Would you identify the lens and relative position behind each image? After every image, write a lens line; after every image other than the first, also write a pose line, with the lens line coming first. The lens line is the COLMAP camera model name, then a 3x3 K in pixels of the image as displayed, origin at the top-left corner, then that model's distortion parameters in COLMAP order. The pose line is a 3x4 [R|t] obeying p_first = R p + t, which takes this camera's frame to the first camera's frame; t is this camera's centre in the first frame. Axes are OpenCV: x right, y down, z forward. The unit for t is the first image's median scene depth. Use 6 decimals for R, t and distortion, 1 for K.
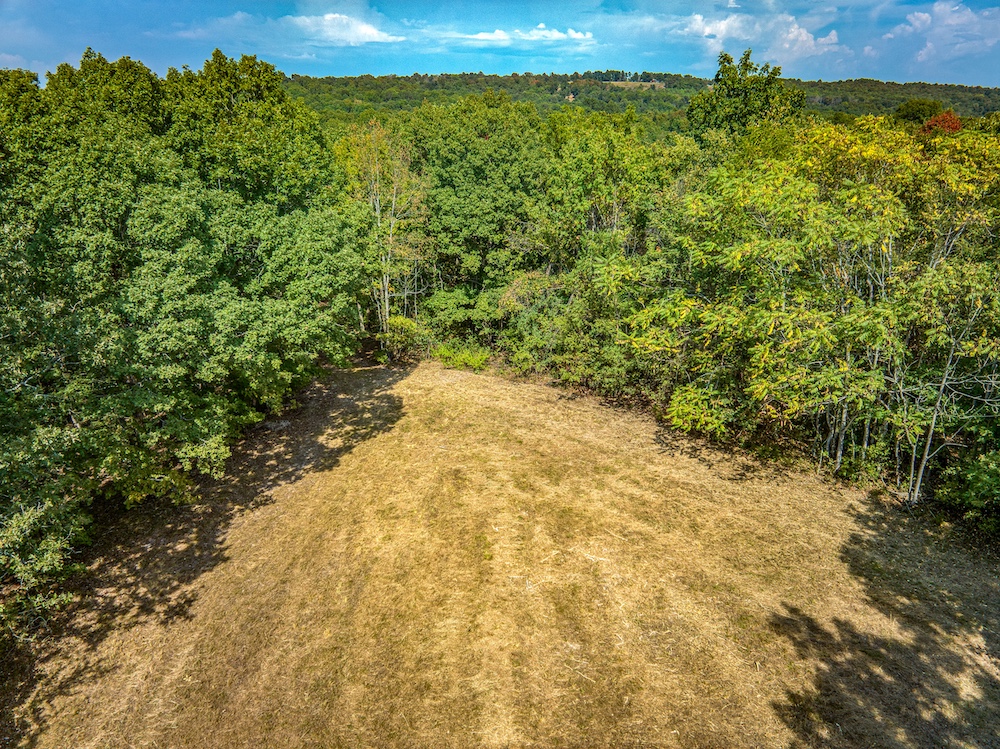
lens RADIAL K [[685.2, 0, 505.0], [0, 685.2, 371.8], [0, 0, 1]] dist [-0.019329, -0.012687]
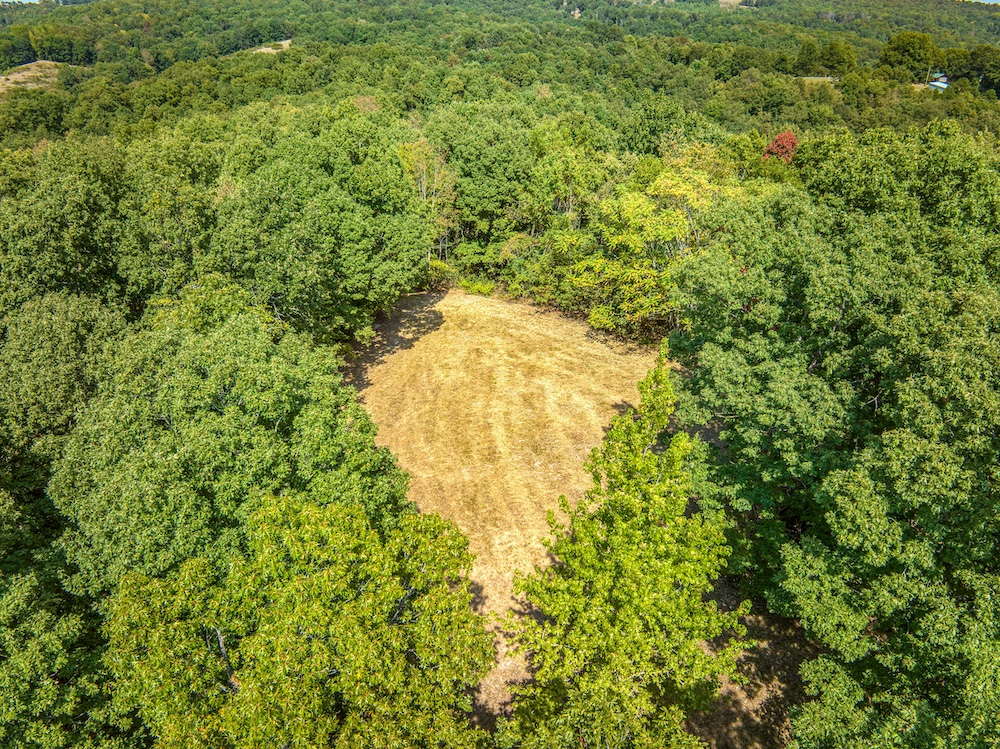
lens RADIAL K [[685.2, 0, 505.8], [0, 685.2, 378.9], [0, 0, 1]] dist [-0.019329, -0.012687]
pose [[0.999978, 0.006070, -0.002641, 0.012065], [-0.005700, 0.992394, 0.122971, -0.006660], [0.003367, -0.122953, 0.992407, -0.770789]]
